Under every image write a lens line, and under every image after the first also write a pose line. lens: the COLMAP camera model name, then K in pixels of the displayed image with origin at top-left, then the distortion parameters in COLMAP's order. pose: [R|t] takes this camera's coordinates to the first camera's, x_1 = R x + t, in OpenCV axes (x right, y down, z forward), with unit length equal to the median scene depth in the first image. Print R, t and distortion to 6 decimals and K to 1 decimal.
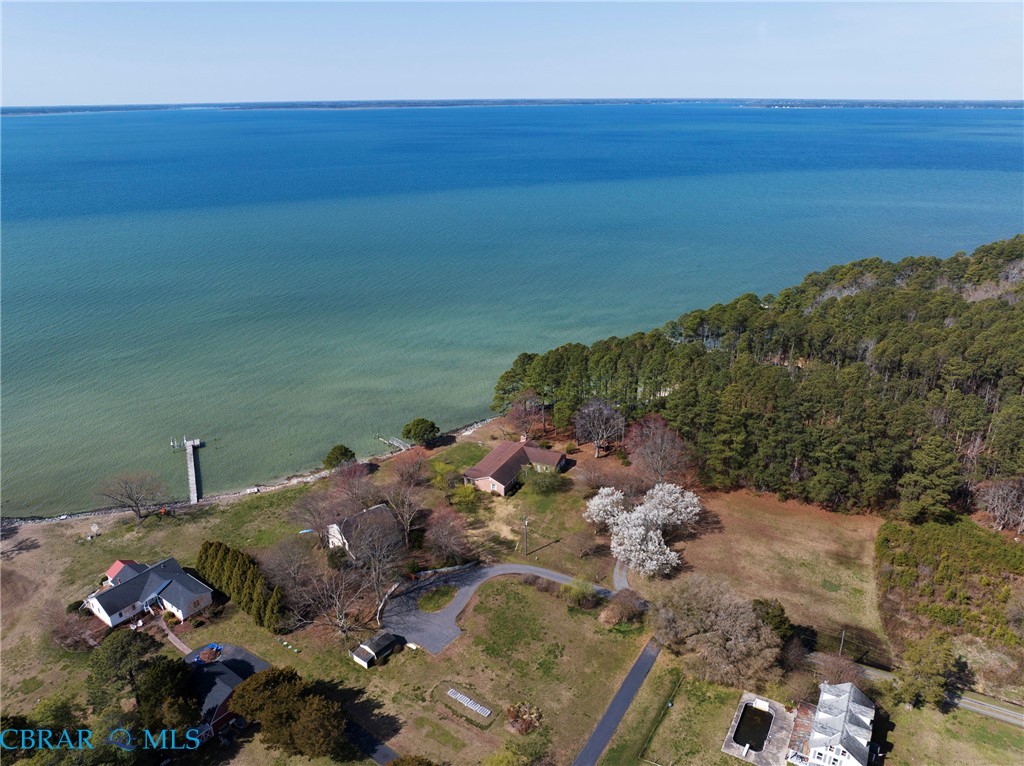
lens RADIAL K [[765.4, 0, 510.1], [0, 765.4, 380.0], [0, 0, 1]] dist [-0.052664, 0.018244]
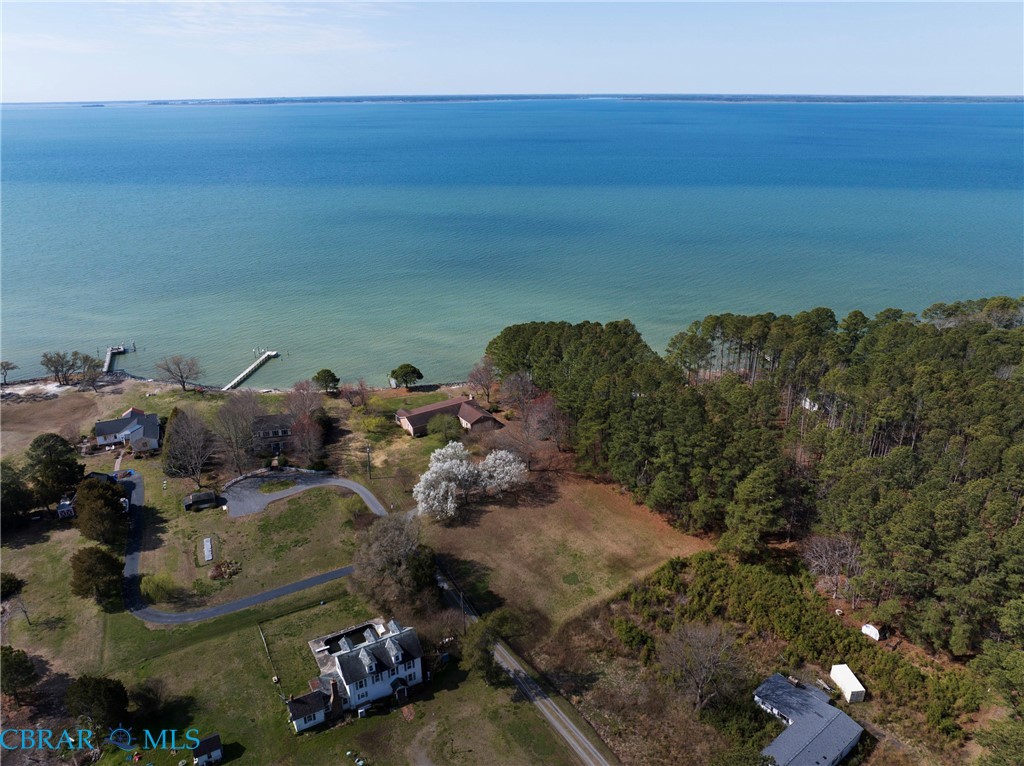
lens RADIAL K [[725.4, 0, 512.5], [0, 725.4, 383.6], [0, 0, 1]] dist [-0.039573, -0.002839]
pose [[0.862550, 0.188793, -0.469430, 0.761436], [-0.174009, 0.981872, 0.075152, -0.048634], [0.475108, 0.016863, 0.879766, 0.089352]]
